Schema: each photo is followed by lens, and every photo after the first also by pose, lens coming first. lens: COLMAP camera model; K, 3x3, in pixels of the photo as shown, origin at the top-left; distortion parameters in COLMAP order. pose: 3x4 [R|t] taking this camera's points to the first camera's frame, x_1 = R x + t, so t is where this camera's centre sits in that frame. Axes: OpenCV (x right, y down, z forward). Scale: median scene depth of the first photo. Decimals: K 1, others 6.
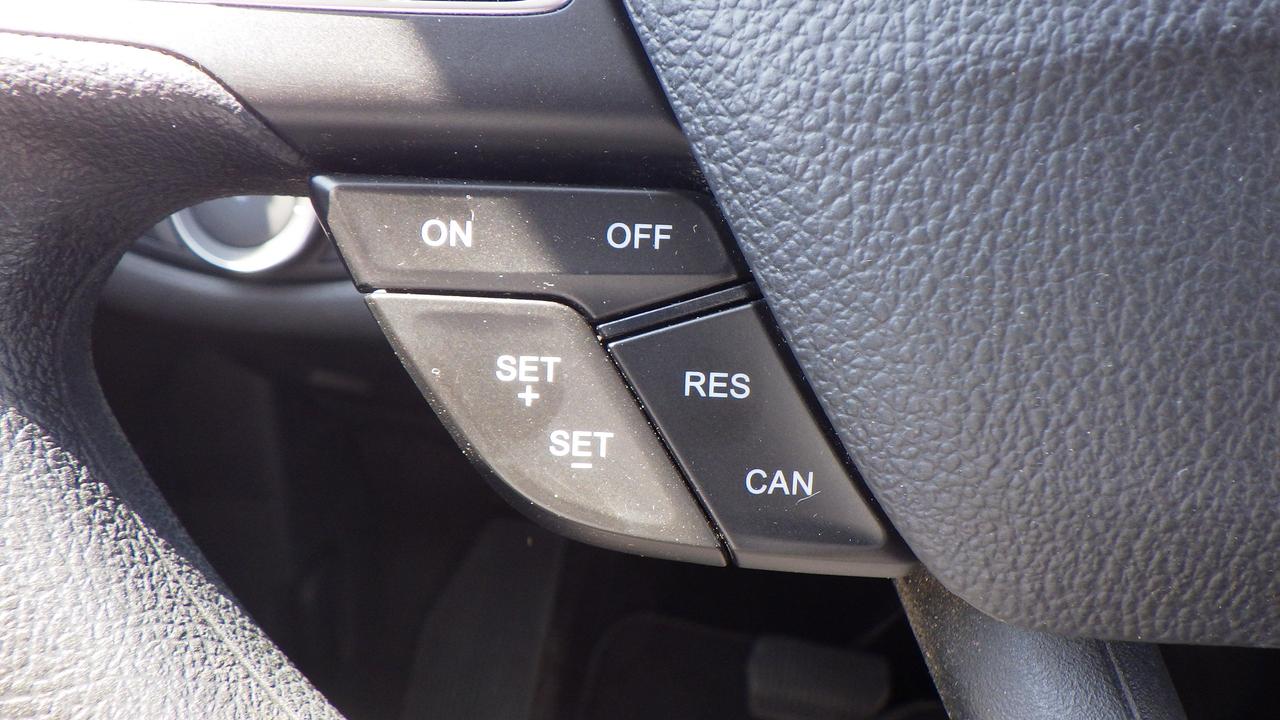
lens RADIAL K [[1029.8, 0, 649.6], [0, 1029.8, 362.9], [0, 0, 1]] dist [-0.002062, -0.019433]
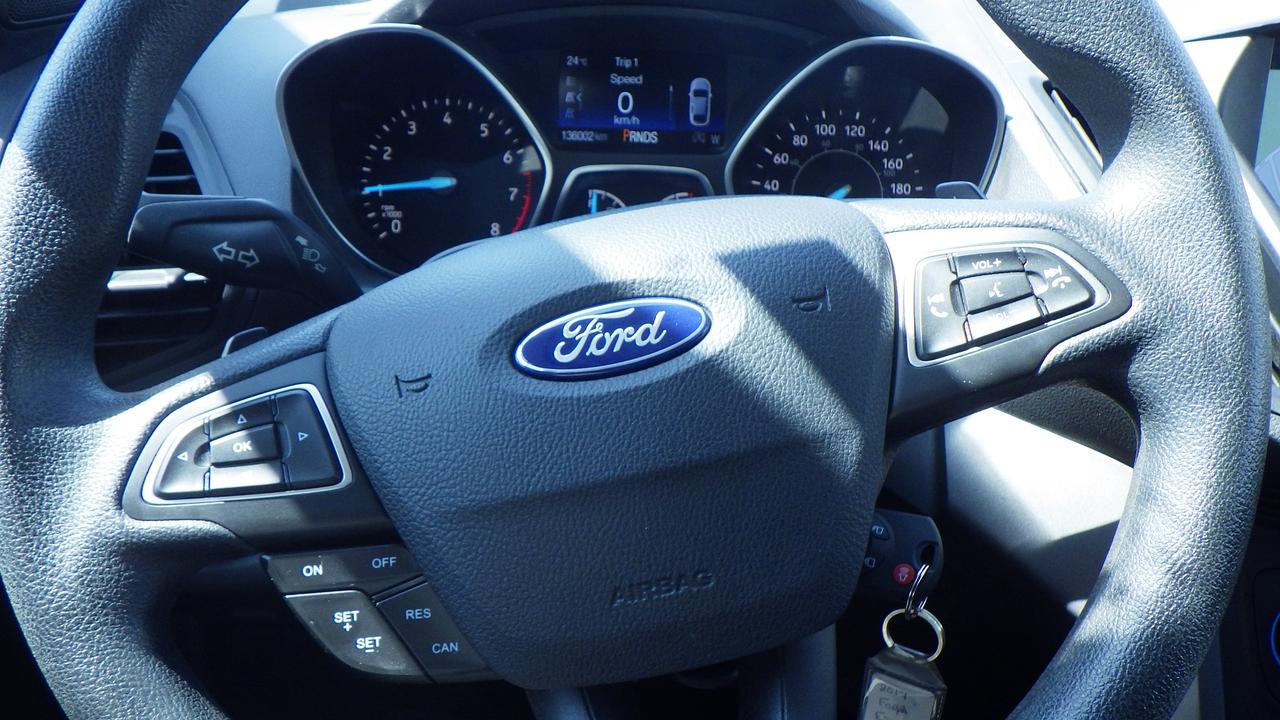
lens RADIAL K [[1029.8, 0, 643.7], [0, 1029.8, 361.8], [0, 0, 1]] dist [-0.002062, -0.019433]
pose [[0.990013, -0.102052, 0.097256, 0.494290], [0.116737, 0.980231, -0.159746, -0.137359], [-0.079031, 0.169504, 0.982356, -1.970342]]
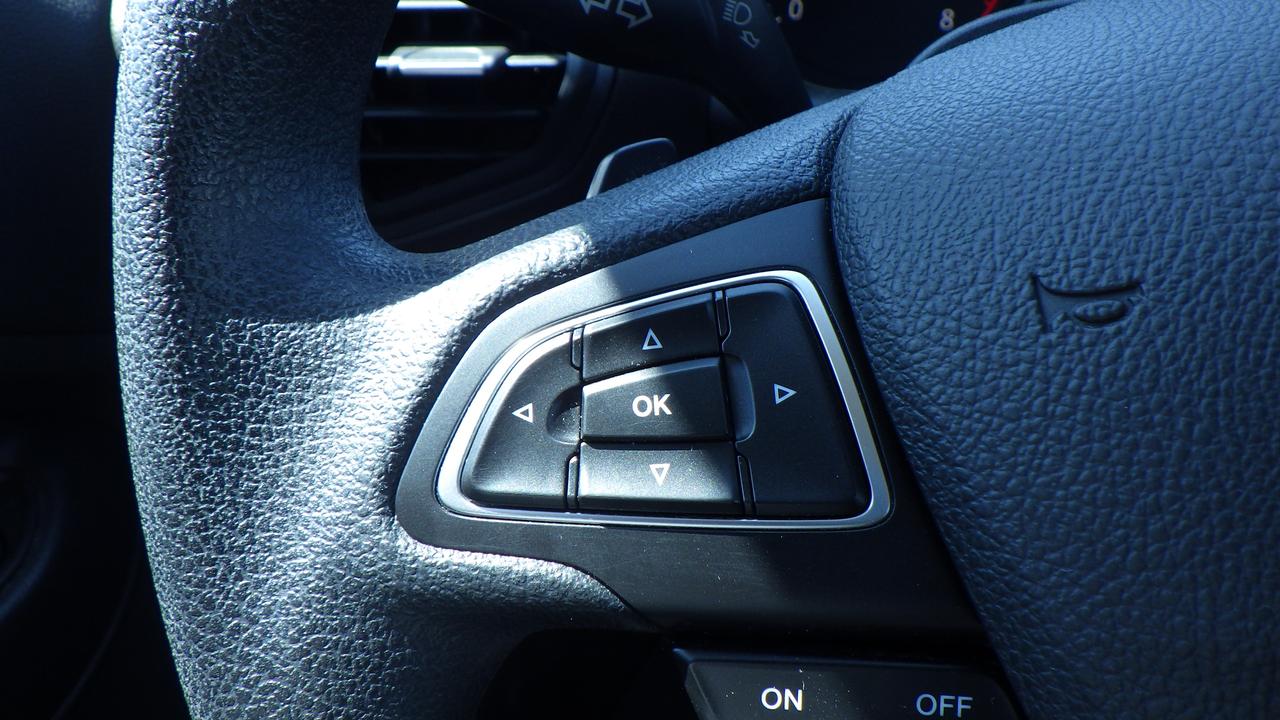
lens RADIAL K [[1029.8, 0, 630.9], [0, 1029.8, 354.8], [0, 0, 1]] dist [-0.002062, -0.019433]
pose [[0.985546, 0.000496, -0.169406, -0.175585], [-0.006261, 0.999419, -0.033494, -0.516802], [0.169291, 0.034071, 0.984977, -0.254271]]
